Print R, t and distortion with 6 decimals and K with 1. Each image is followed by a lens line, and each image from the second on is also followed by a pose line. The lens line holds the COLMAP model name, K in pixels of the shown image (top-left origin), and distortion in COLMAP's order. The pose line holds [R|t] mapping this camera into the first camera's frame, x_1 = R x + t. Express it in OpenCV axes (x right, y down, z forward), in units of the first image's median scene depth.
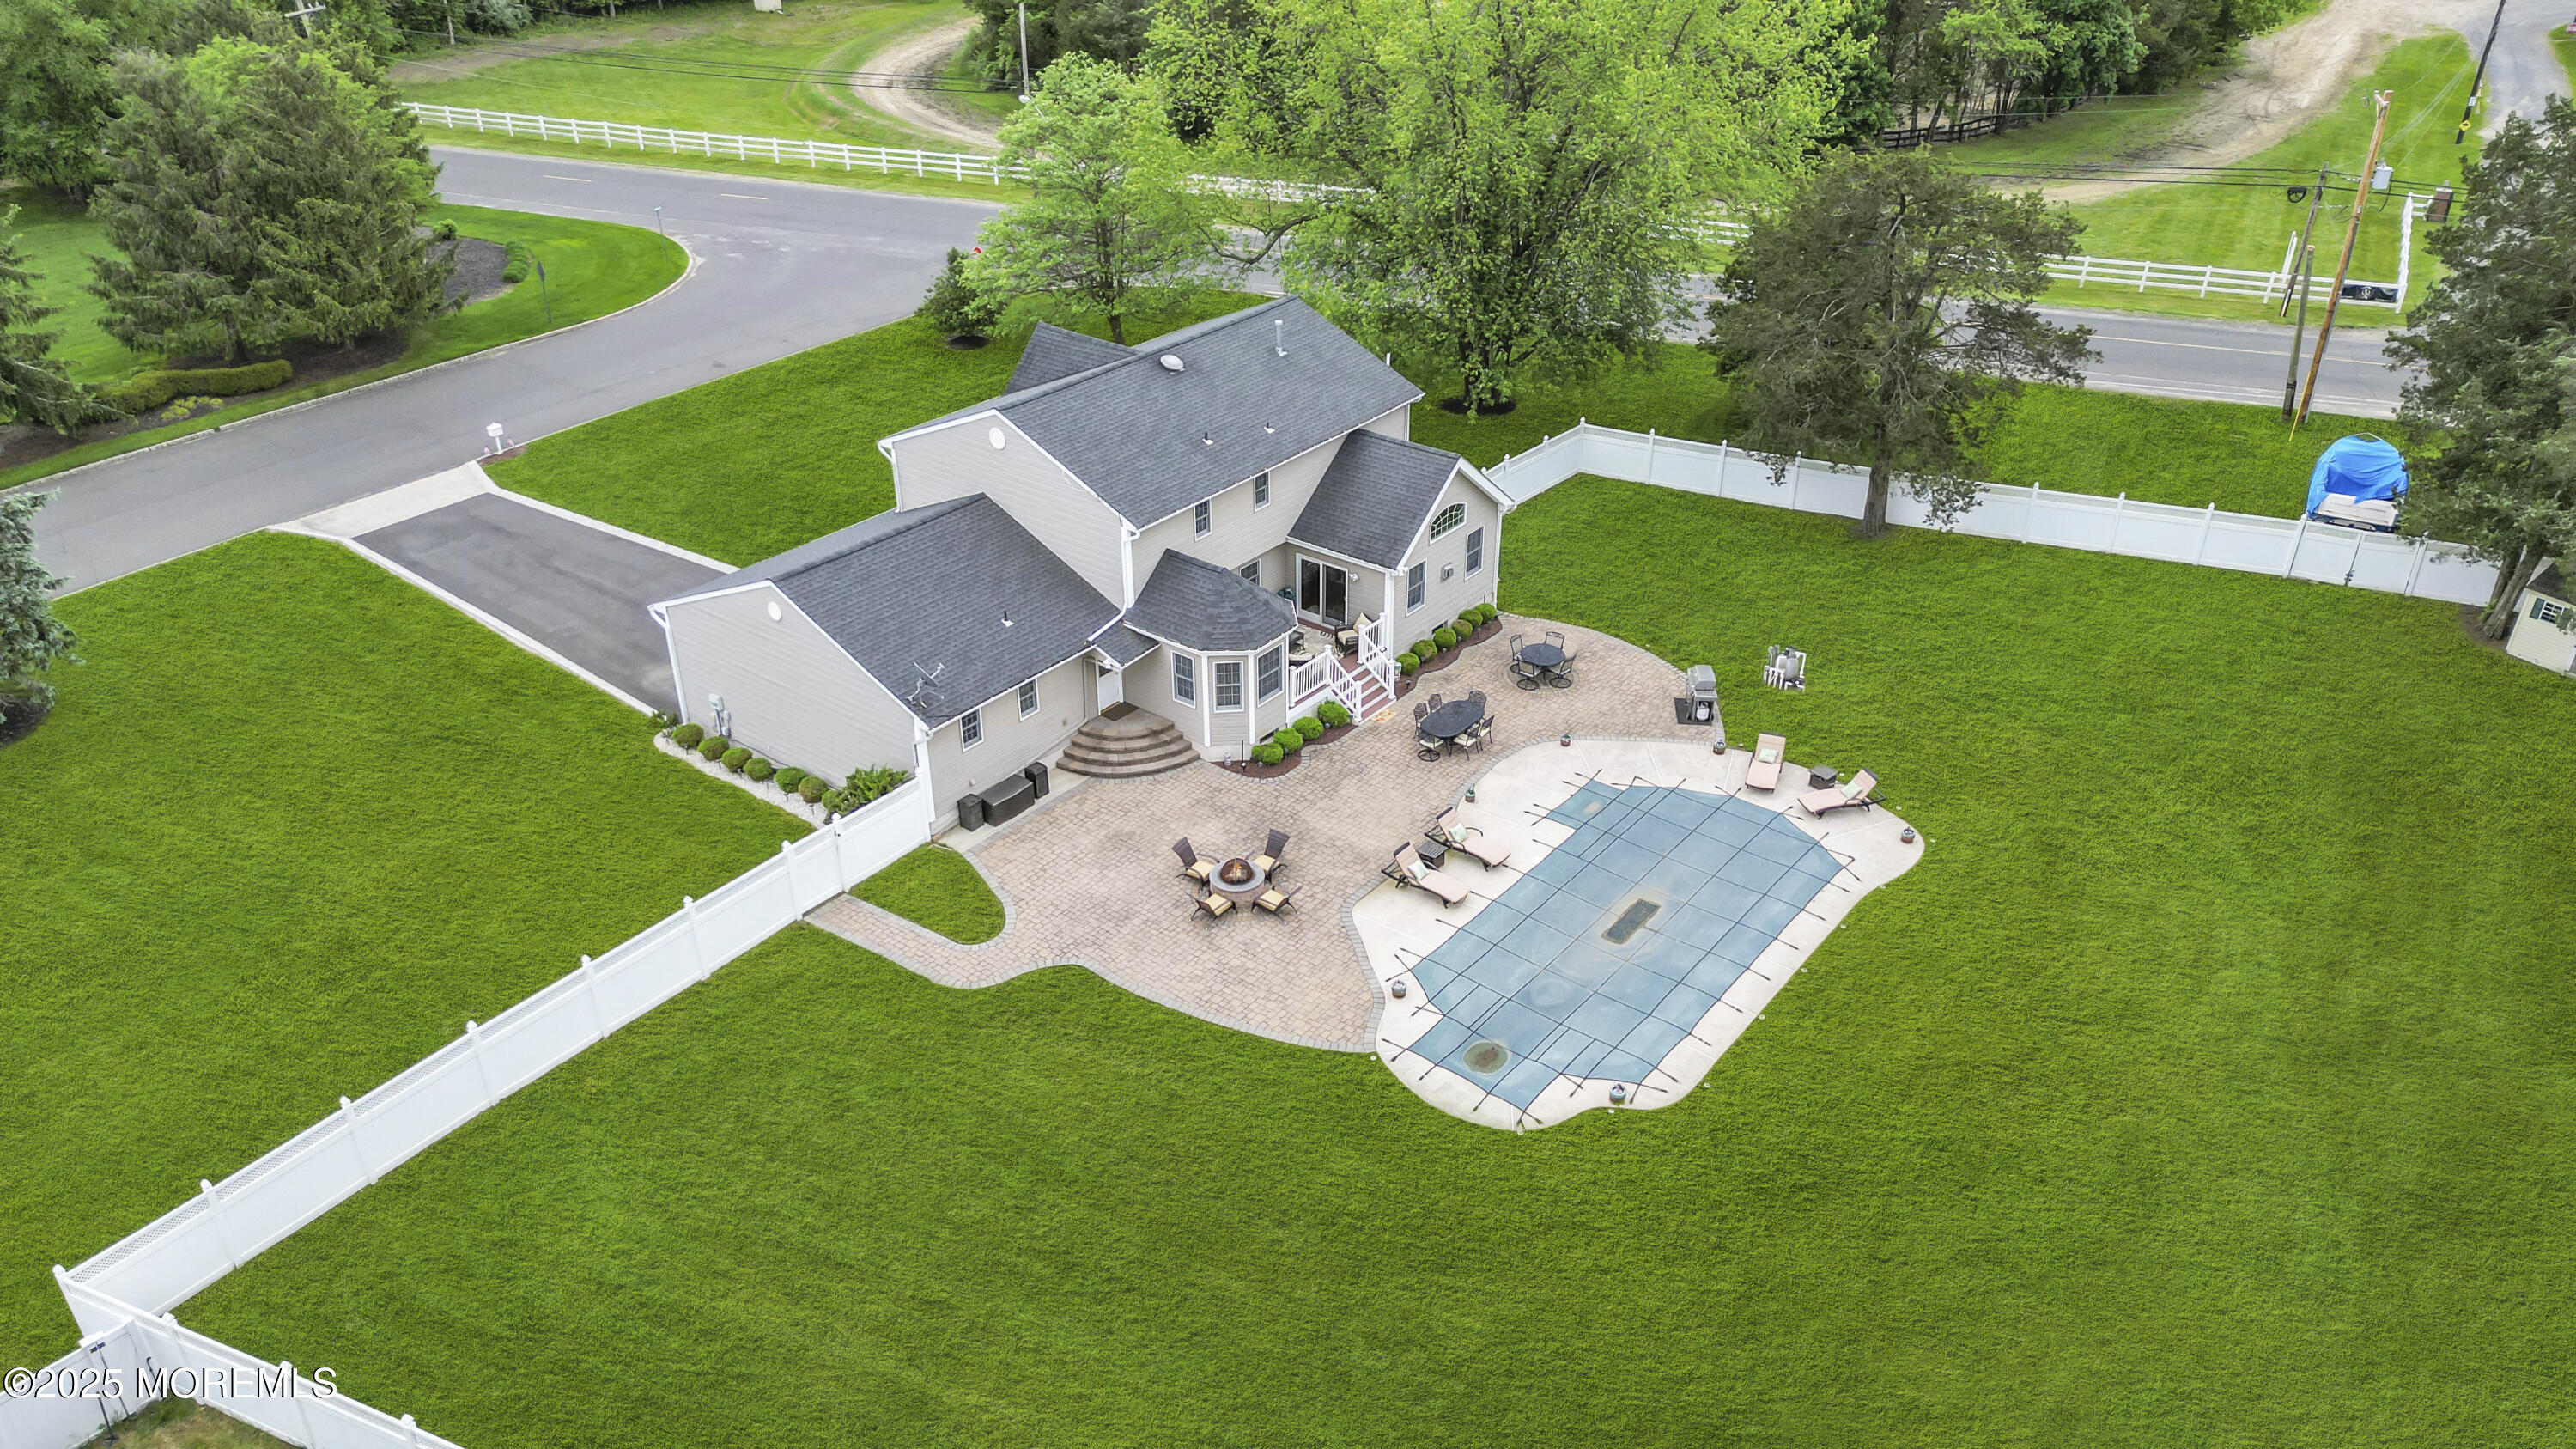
lens RADIAL K [[1807.4, 0, 1279.1], [0, 1807.4, 726.2], [0, 0, 1]] dist [0.076886, -0.070413]
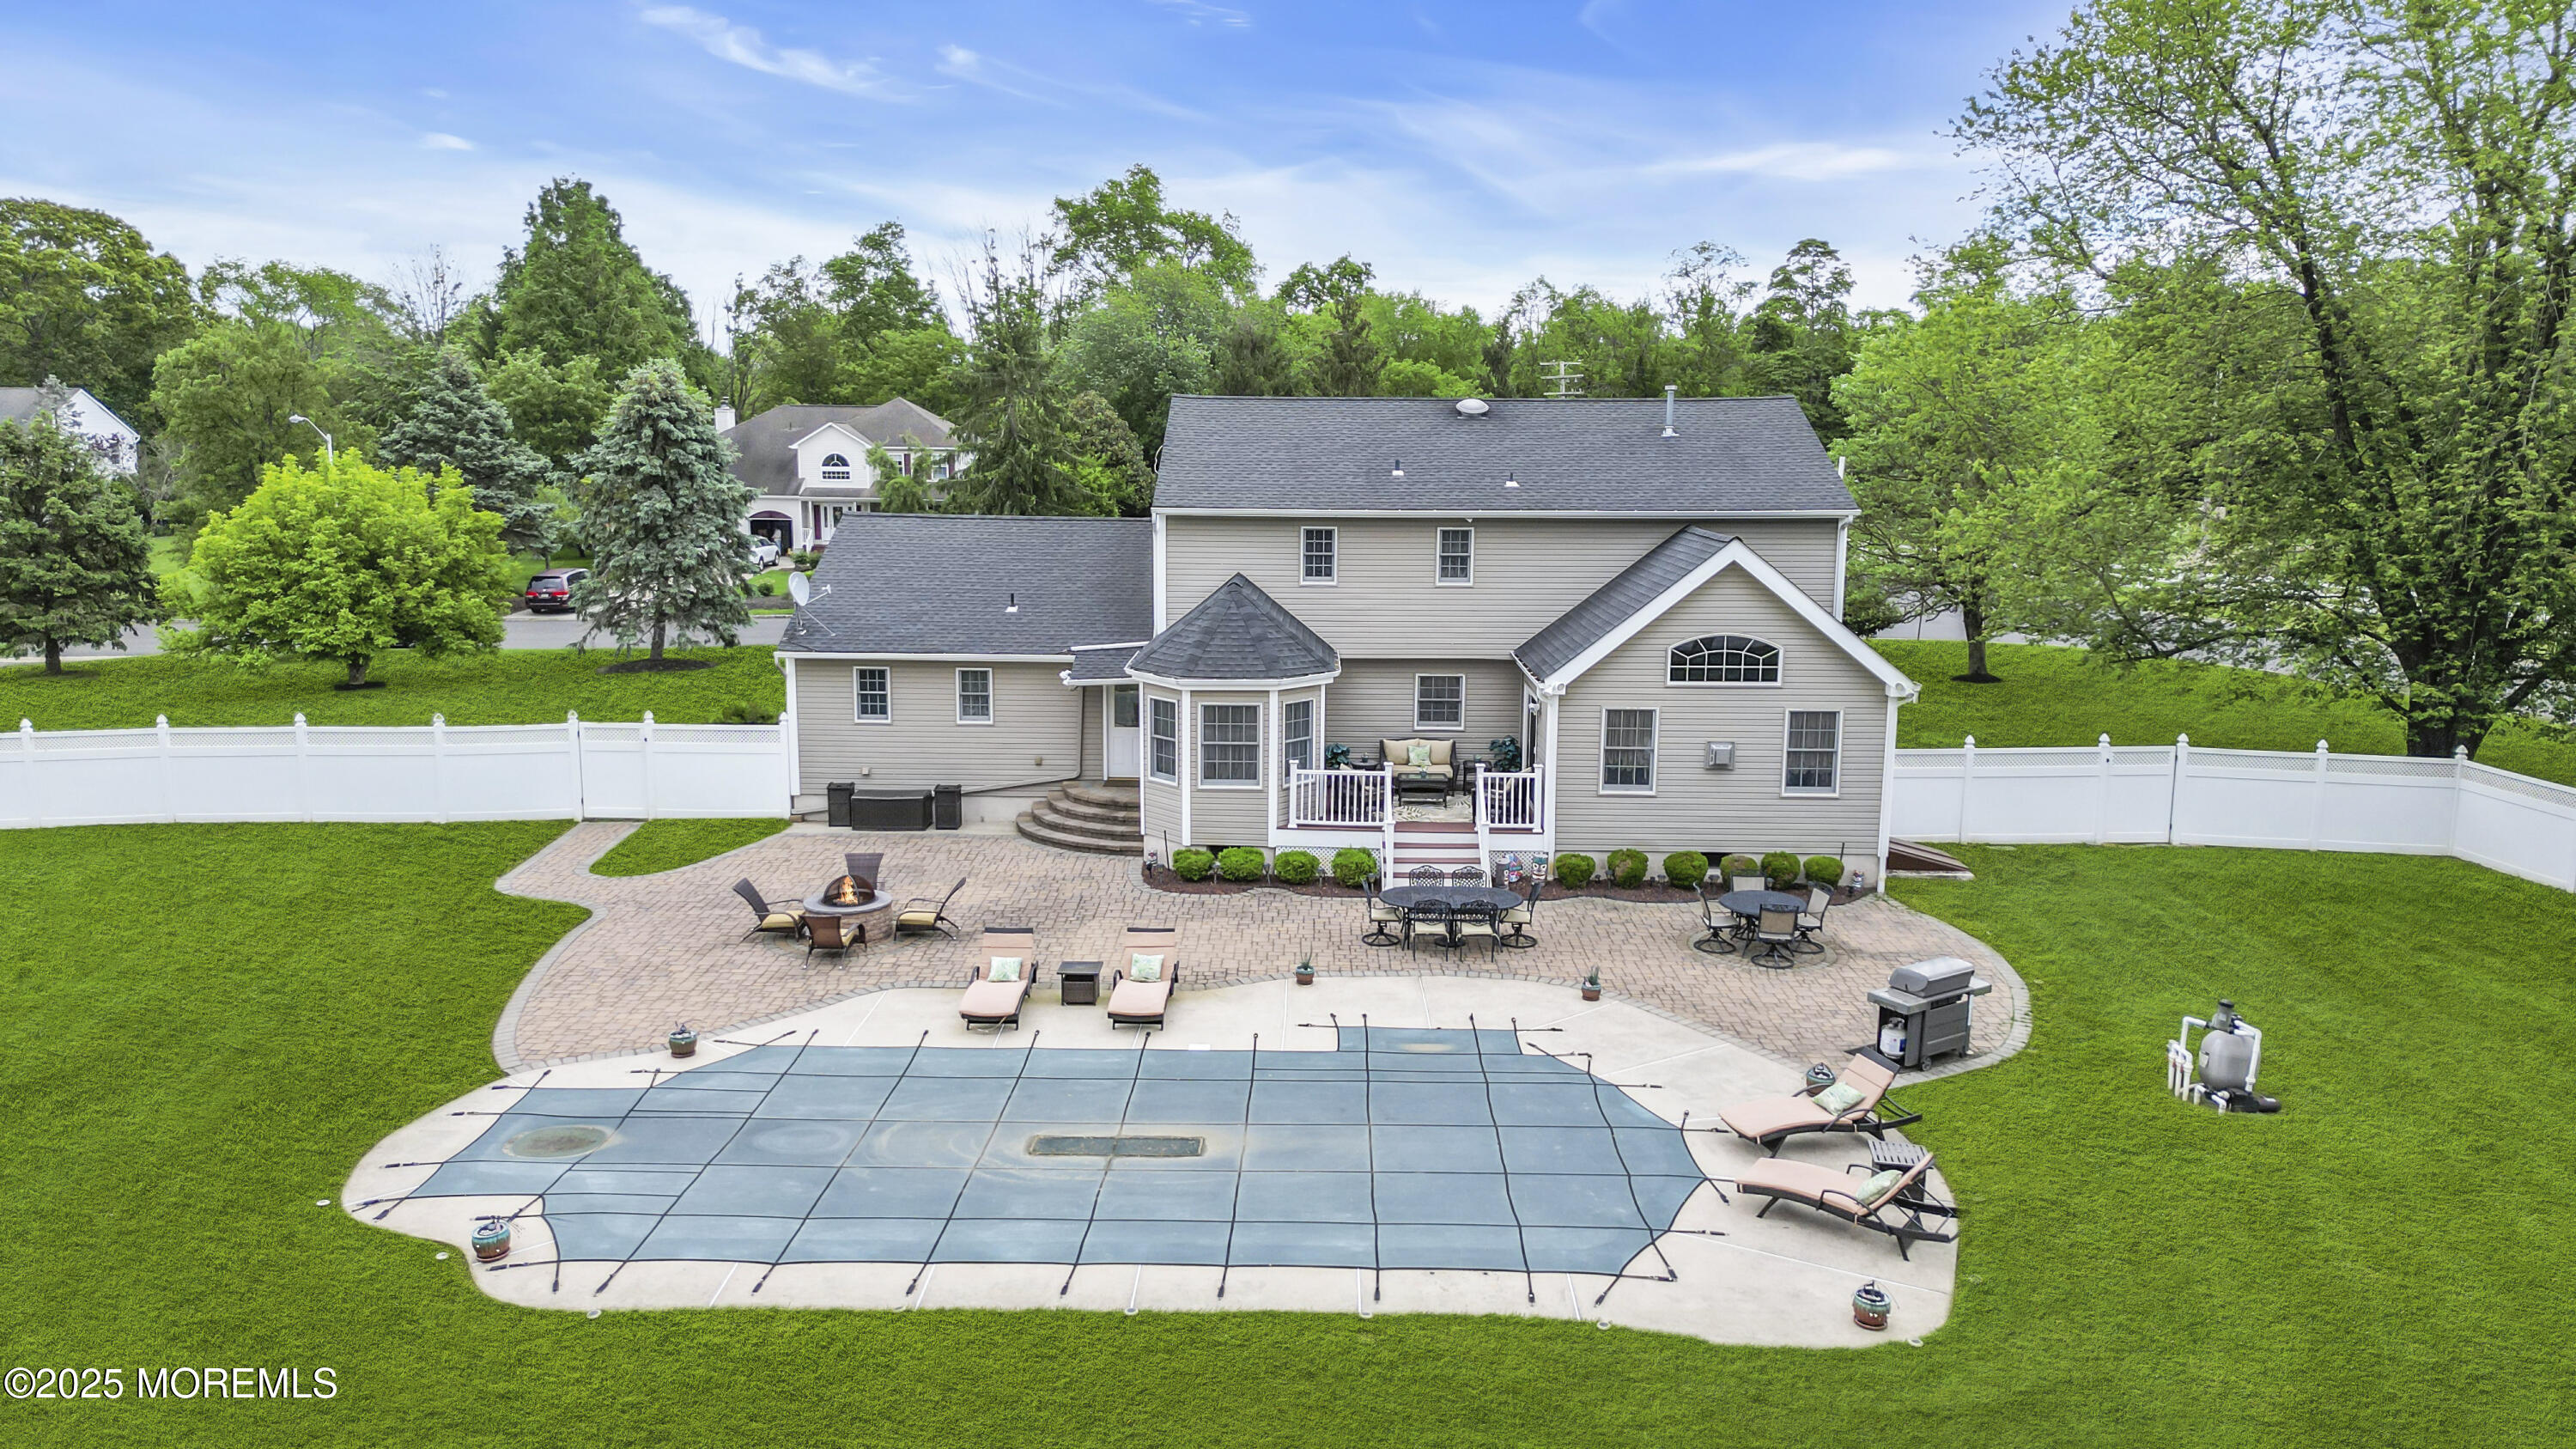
lens RADIAL K [[1807.4, 0, 1277.2], [0, 1807.4, 719.5], [0, 0, 1]] dist [0.076886, -0.070413]
pose [[0.608056, 0.141079, -0.781258, 0.494194], [-0.405456, 0.901250, -0.152820, 0.053285], [0.682549, 0.409689, 0.605212, 0.595986]]
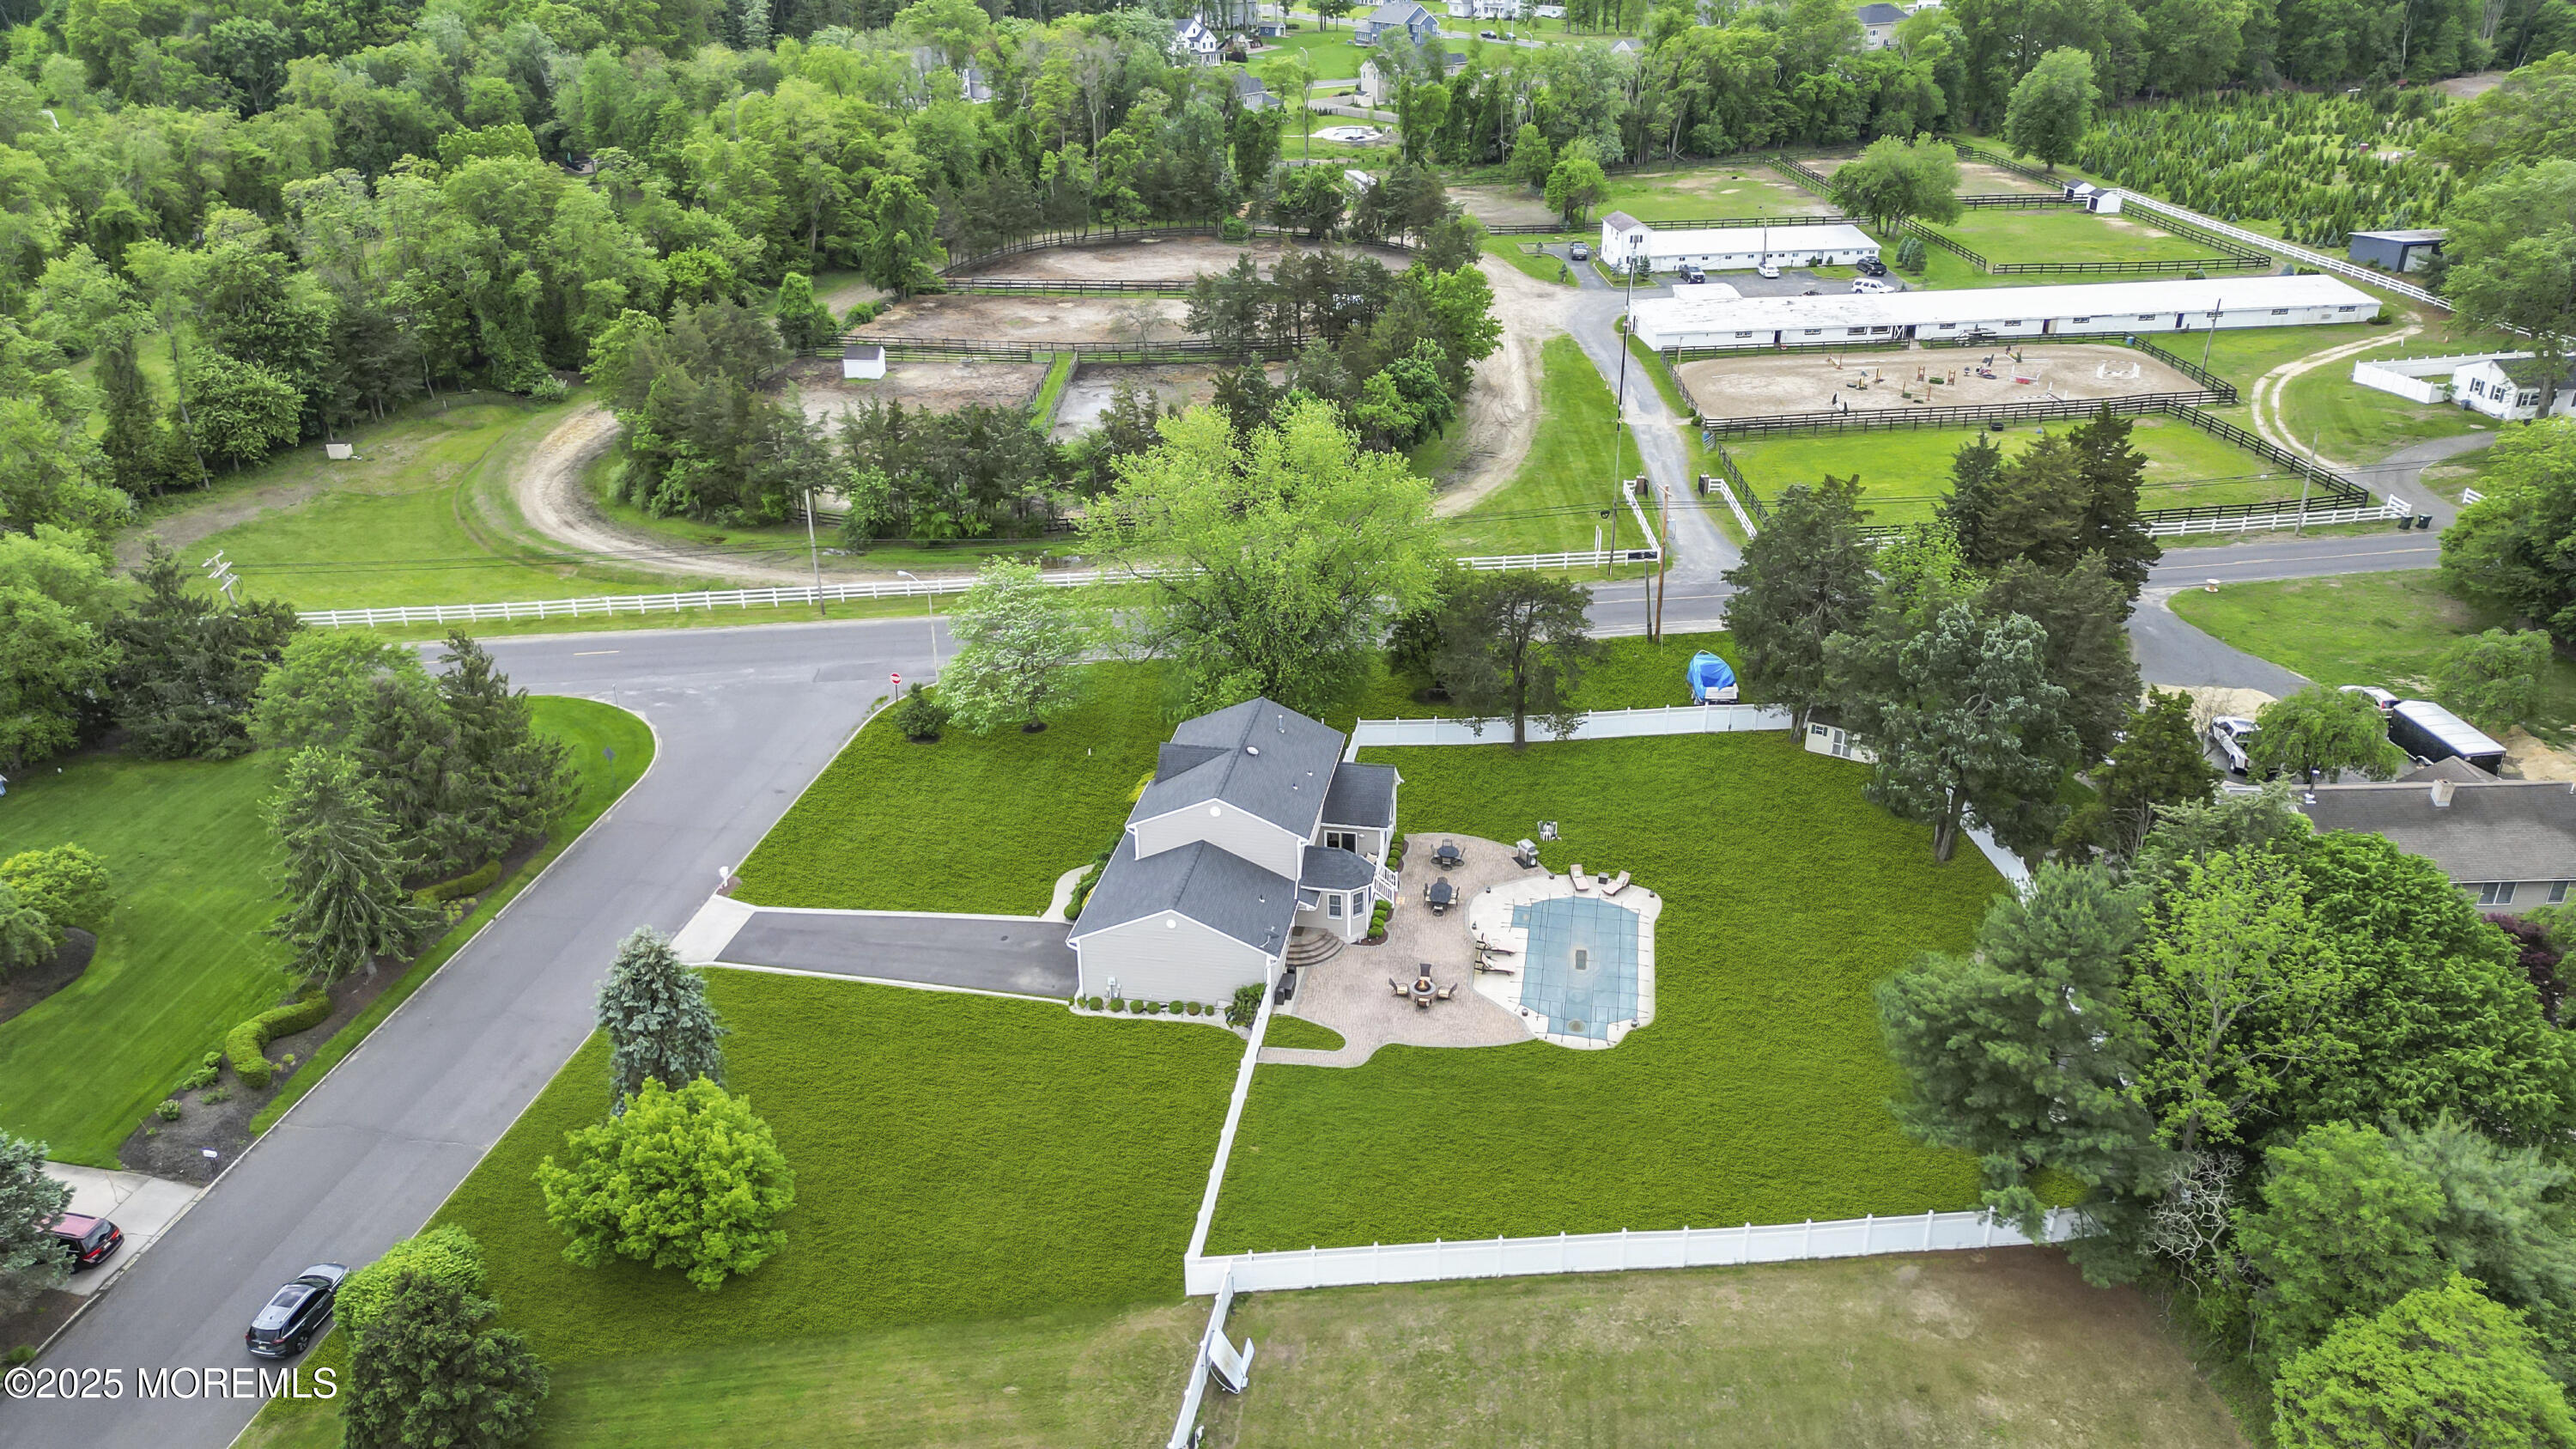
lens RADIAL K [[1807.4, 0, 1285.2], [0, 1807.4, 737.2], [0, 0, 1]] dist [0.076886, -0.070413]
pose [[0.882233, -0.210323, 0.421223, -0.879943], [0.241461, 0.970177, -0.021305, -0.173567], [-0.404180, 0.120504, 0.906707, -0.801708]]
